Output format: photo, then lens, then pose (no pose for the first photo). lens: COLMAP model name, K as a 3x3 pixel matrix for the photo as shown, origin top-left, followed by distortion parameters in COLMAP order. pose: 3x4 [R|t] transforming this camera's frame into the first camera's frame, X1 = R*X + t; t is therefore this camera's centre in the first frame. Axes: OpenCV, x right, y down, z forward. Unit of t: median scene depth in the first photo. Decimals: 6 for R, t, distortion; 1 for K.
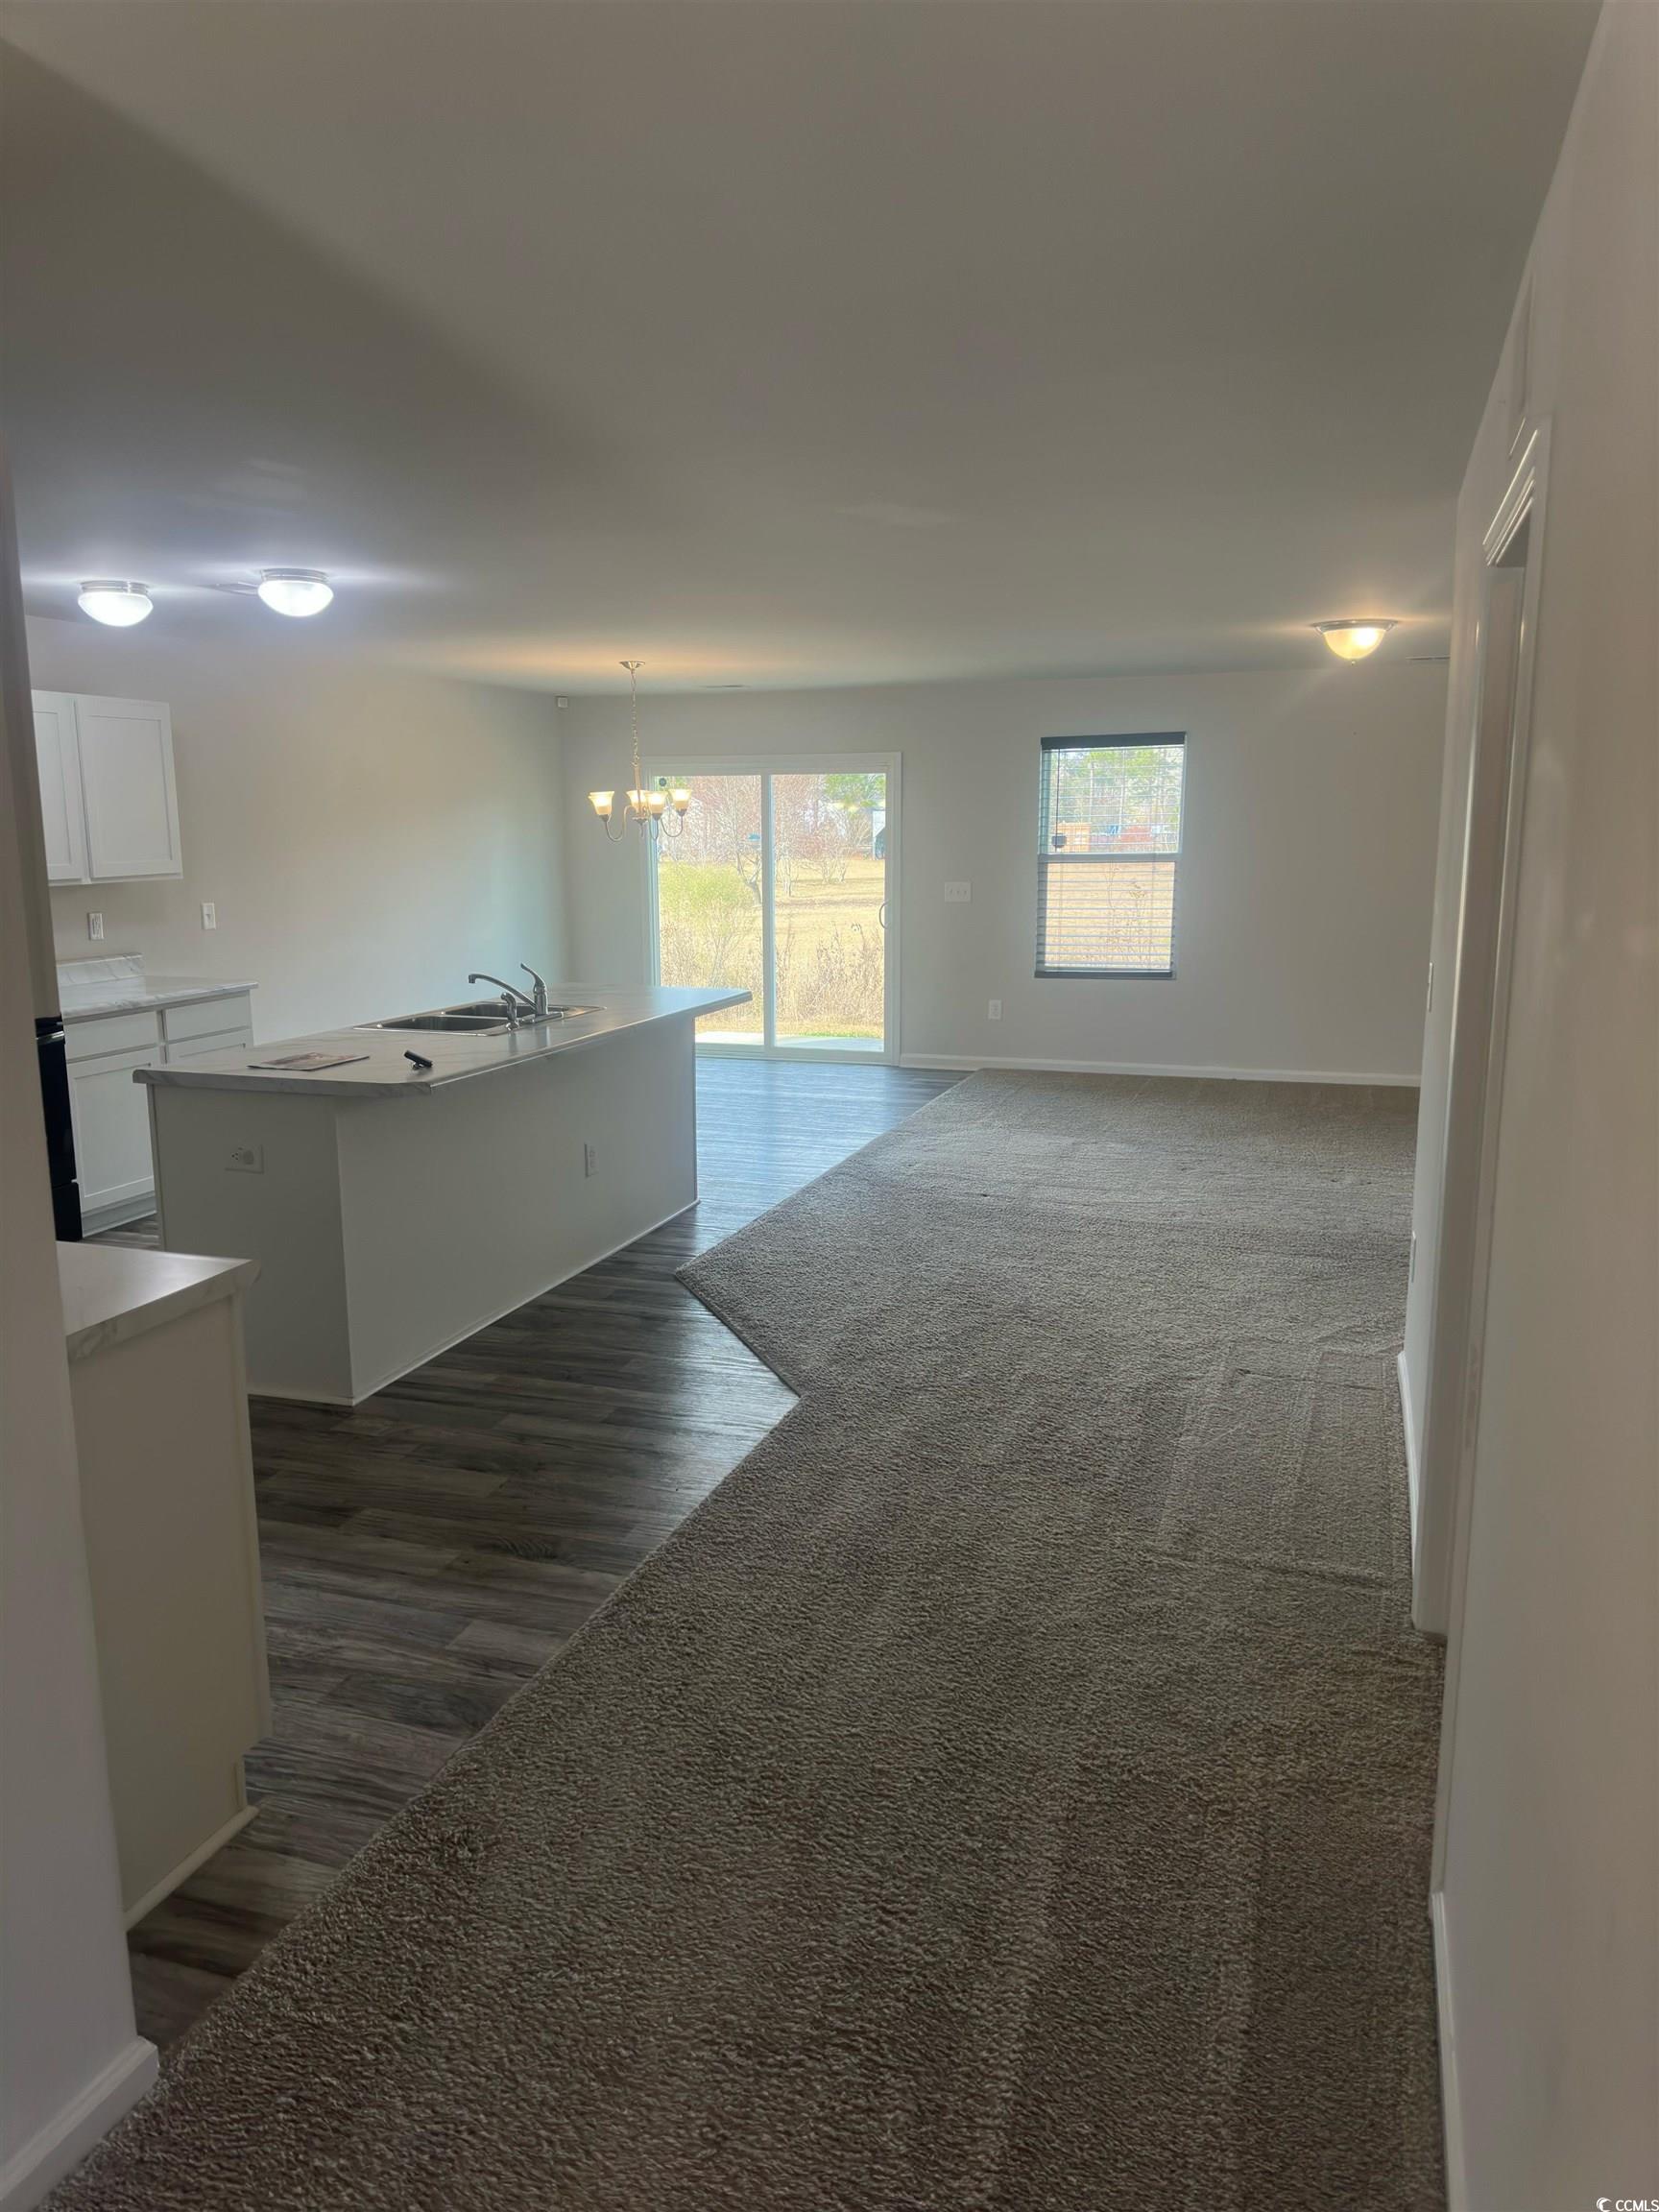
lens RADIAL K [[1539.0, 0, 828.3], [0, 1539.0, 1106.0], [0, 0, 1]] dist [0.035165, -0.036133]
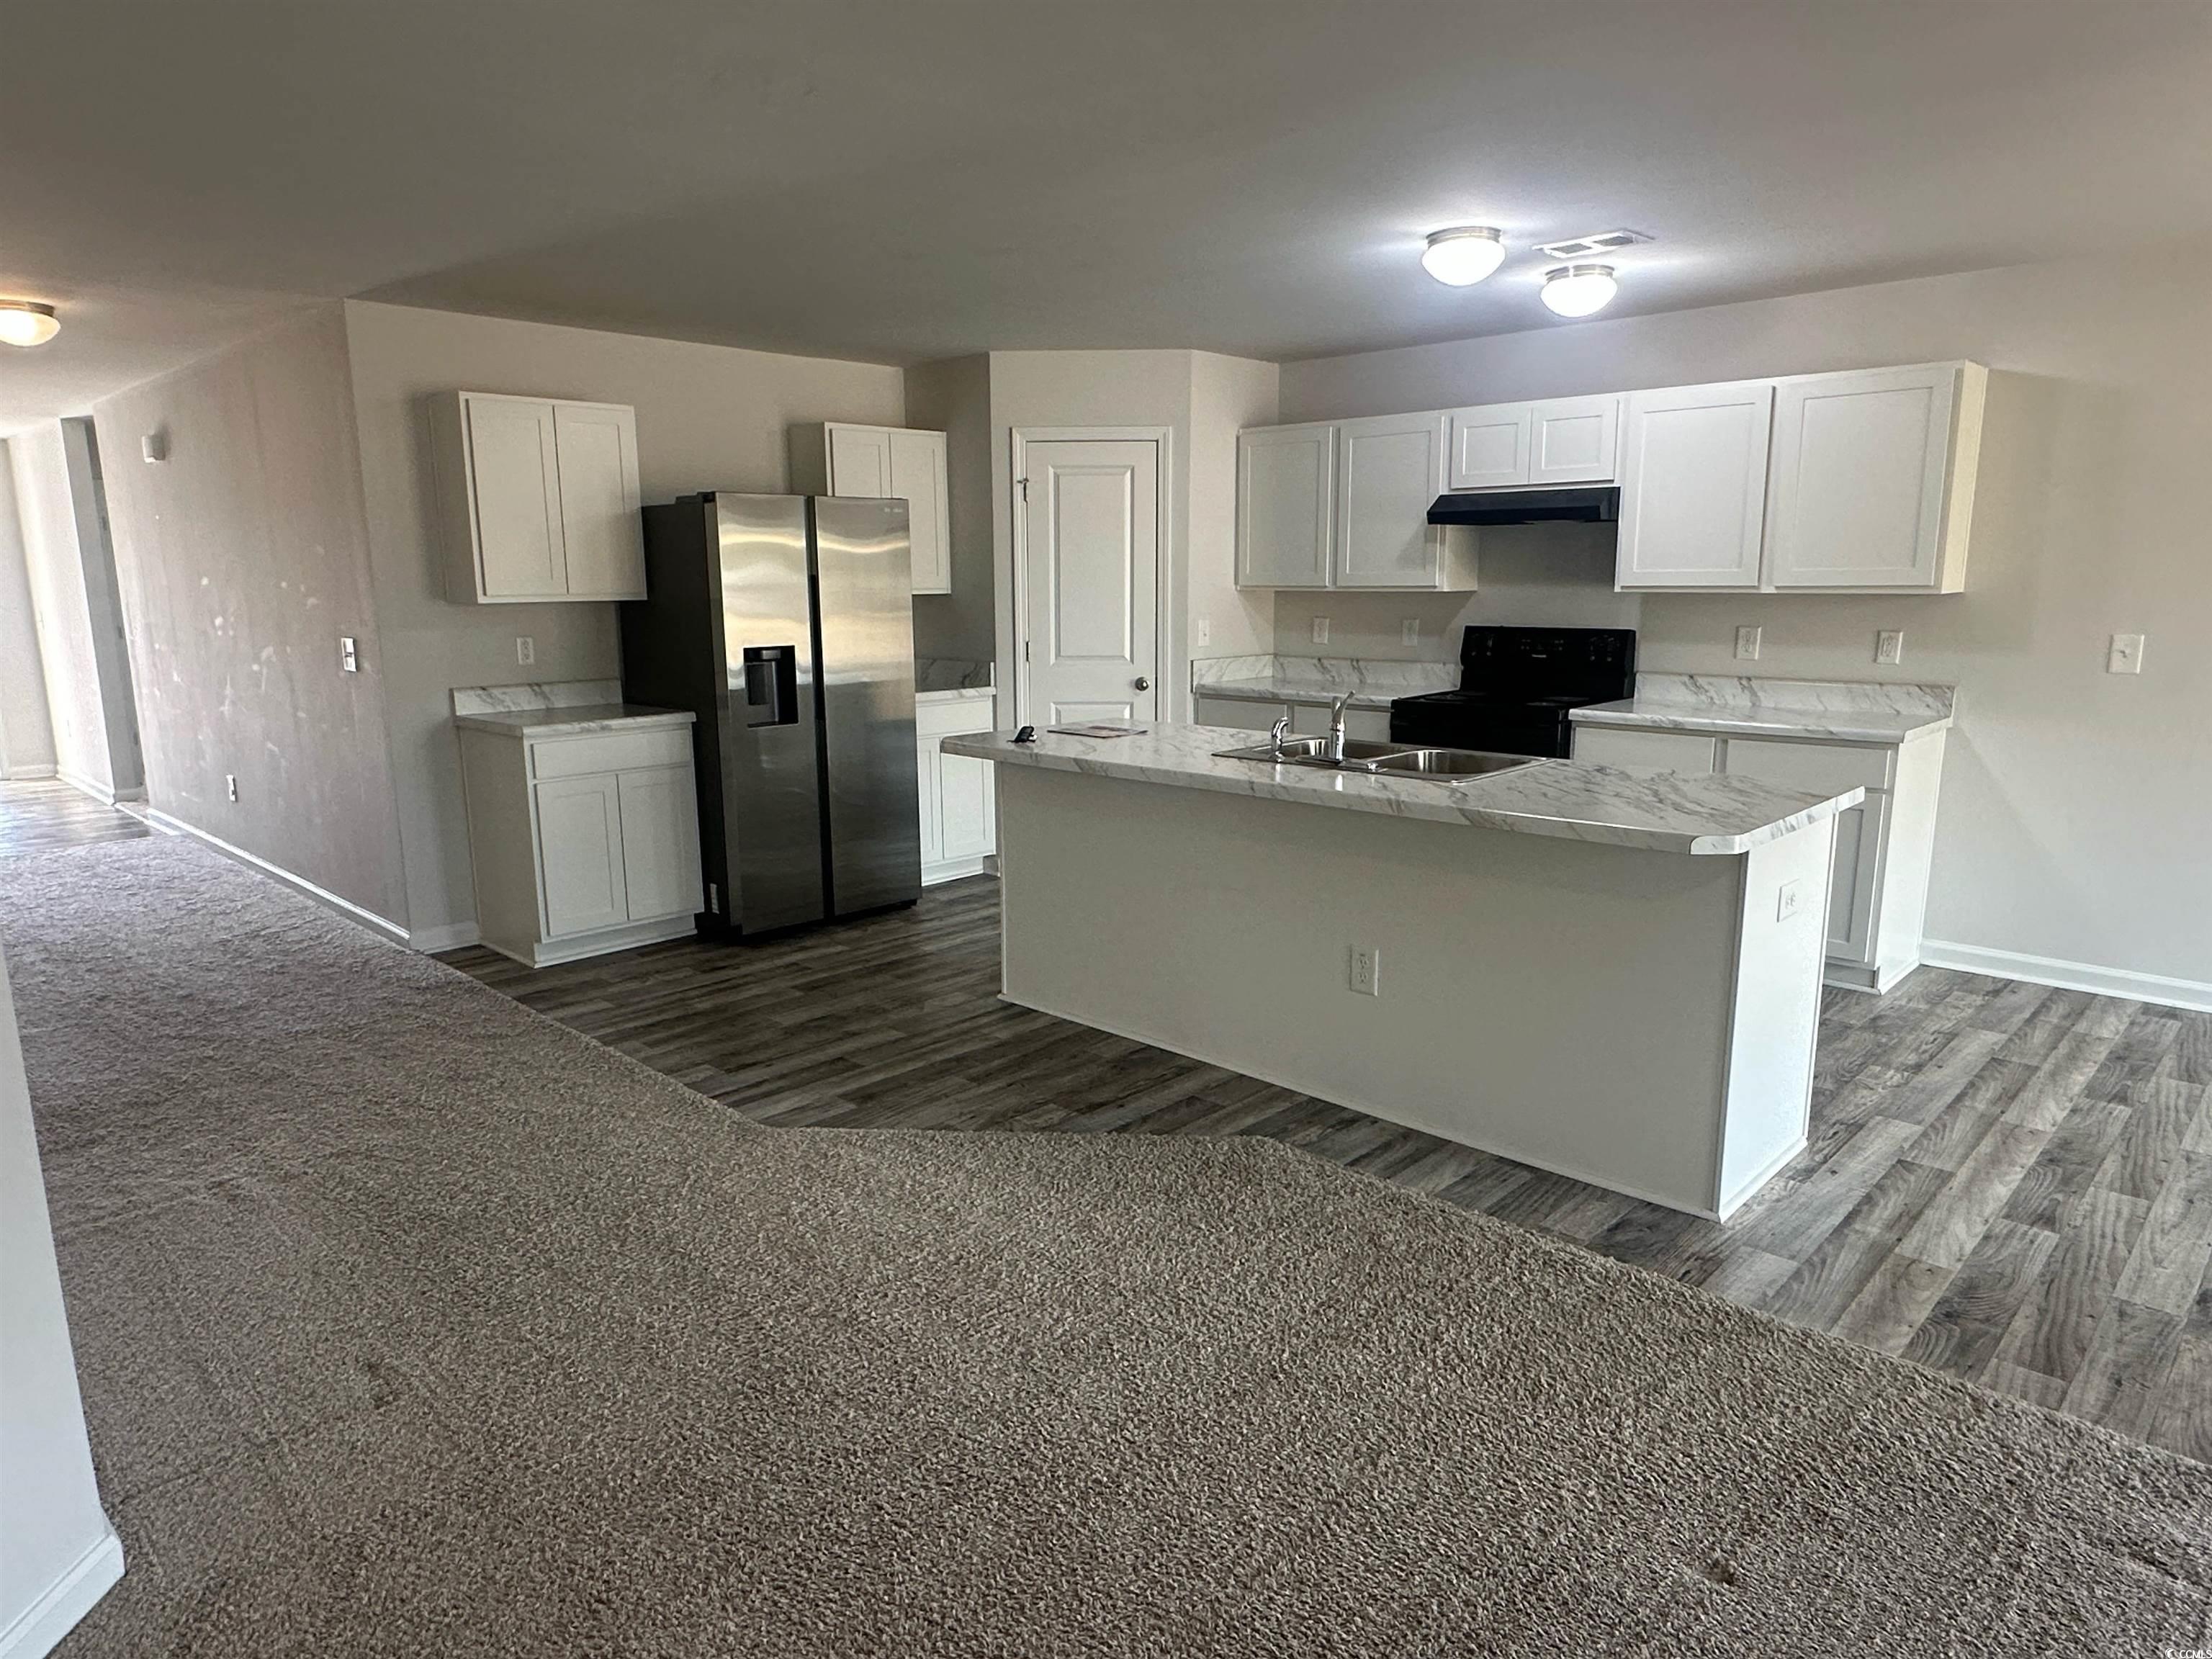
lens RADIAL K [[1363.8, 0, 1088.6], [0, 1363.8, 845.0], [0, 0, 1]] dist [-0.014548, 0.009249]
pose [[-0.437128, 0.181895, -0.880814, 0.713059], [-0.155468, 0.949312, 0.273195, -0.276012], [0.885860, 0.256360, -0.386693, 1.740011]]
